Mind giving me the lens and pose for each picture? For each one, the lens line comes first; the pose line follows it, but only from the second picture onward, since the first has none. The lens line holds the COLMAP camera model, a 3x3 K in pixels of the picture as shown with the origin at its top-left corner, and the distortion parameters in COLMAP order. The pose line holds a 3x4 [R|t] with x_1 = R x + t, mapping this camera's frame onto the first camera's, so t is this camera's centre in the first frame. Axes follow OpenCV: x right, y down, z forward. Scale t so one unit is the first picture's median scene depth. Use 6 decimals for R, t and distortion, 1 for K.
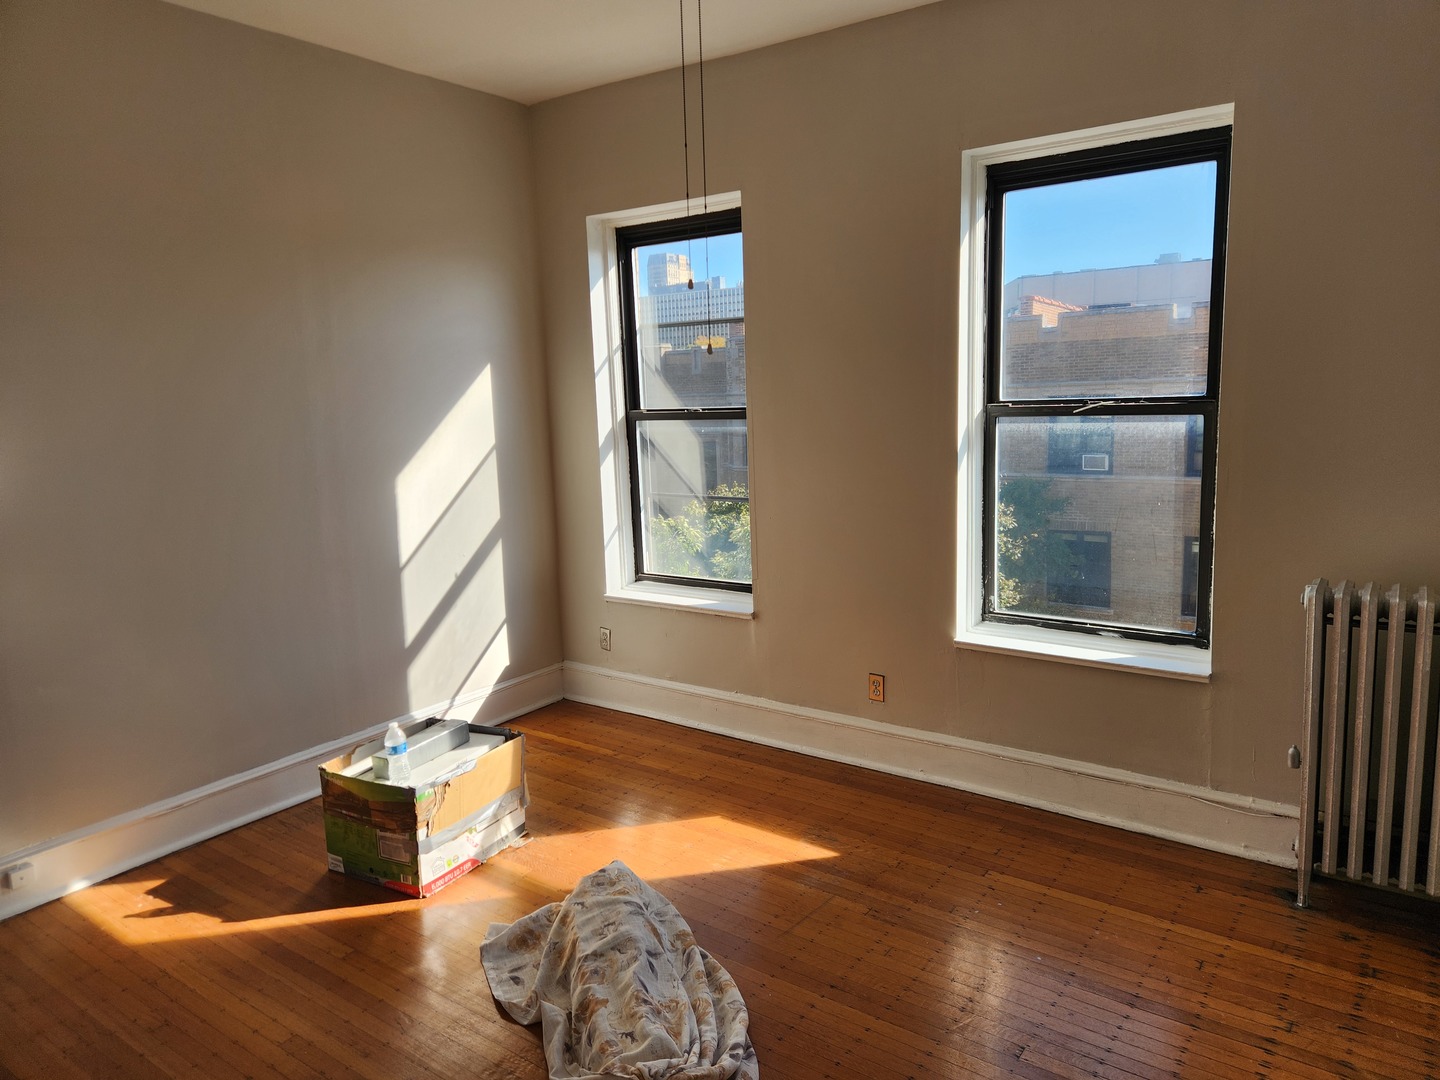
lens RADIAL K [[965.9, 0, 720.0], [0, 965.9, 540.0], [0, 0, 1]] dist [0.057463, -0.001374]
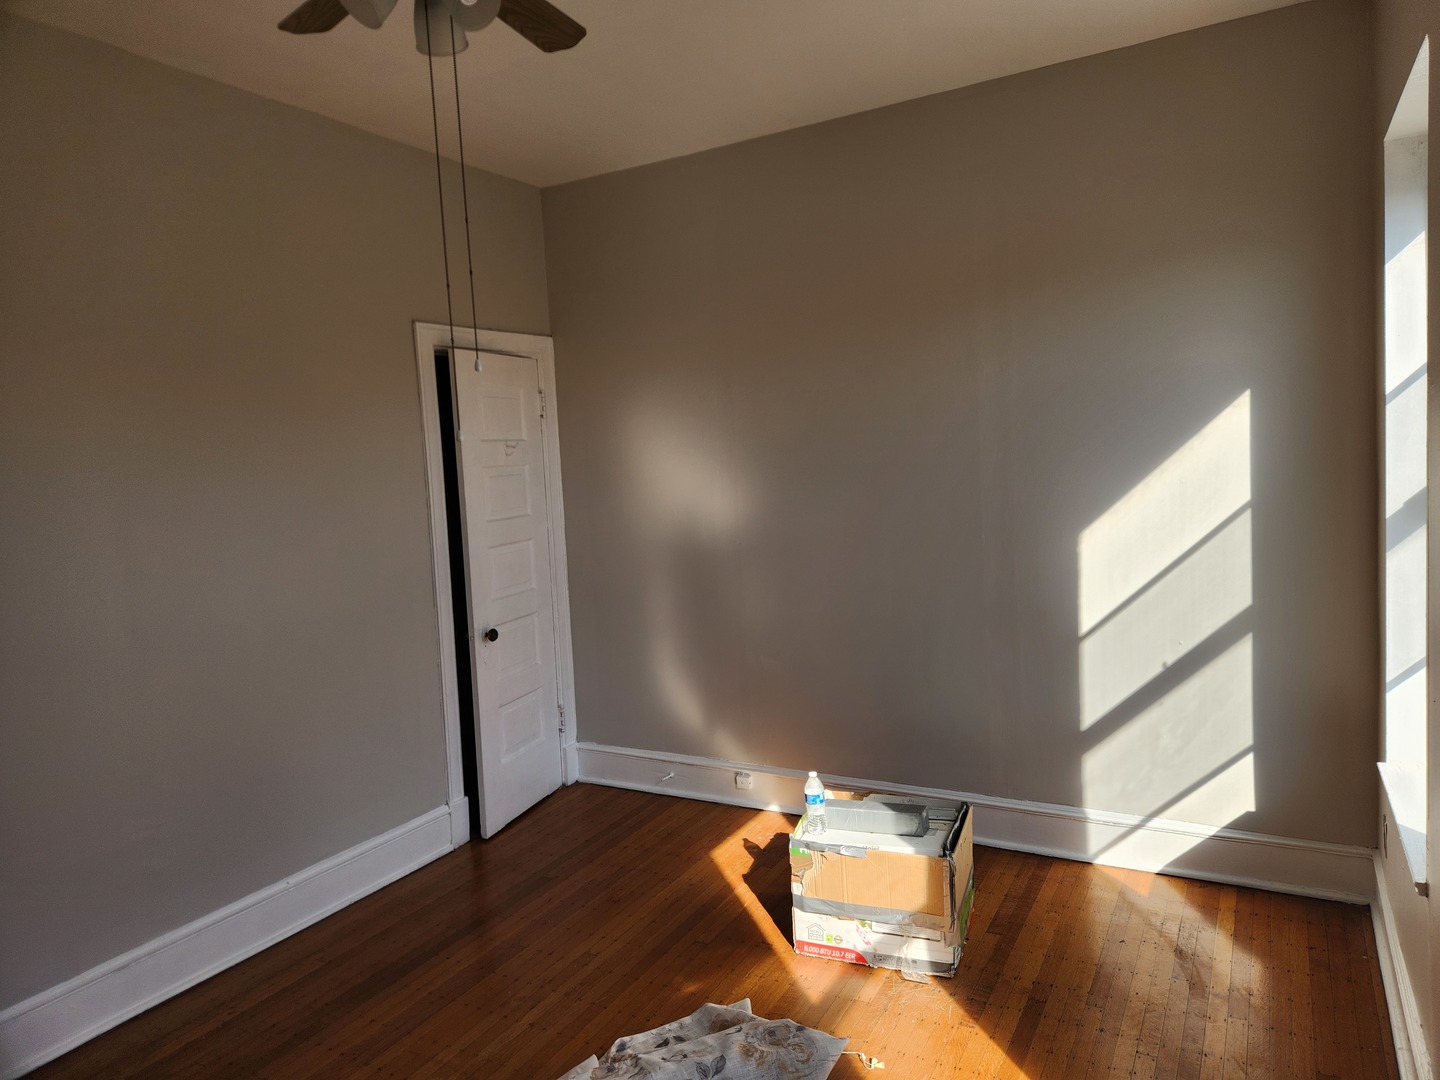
lens RADIAL K [[965.9, 0, 720.0], [0, 965.9, 540.0], [0, 0, 1]] dist [0.057463, -0.001374]
pose [[0.110638, 0.120206, -0.986565, 0.457007], [-0.101797, 0.988809, 0.109063, -0.113571], [0.988634, 0.088363, 0.121636, 0.549322]]
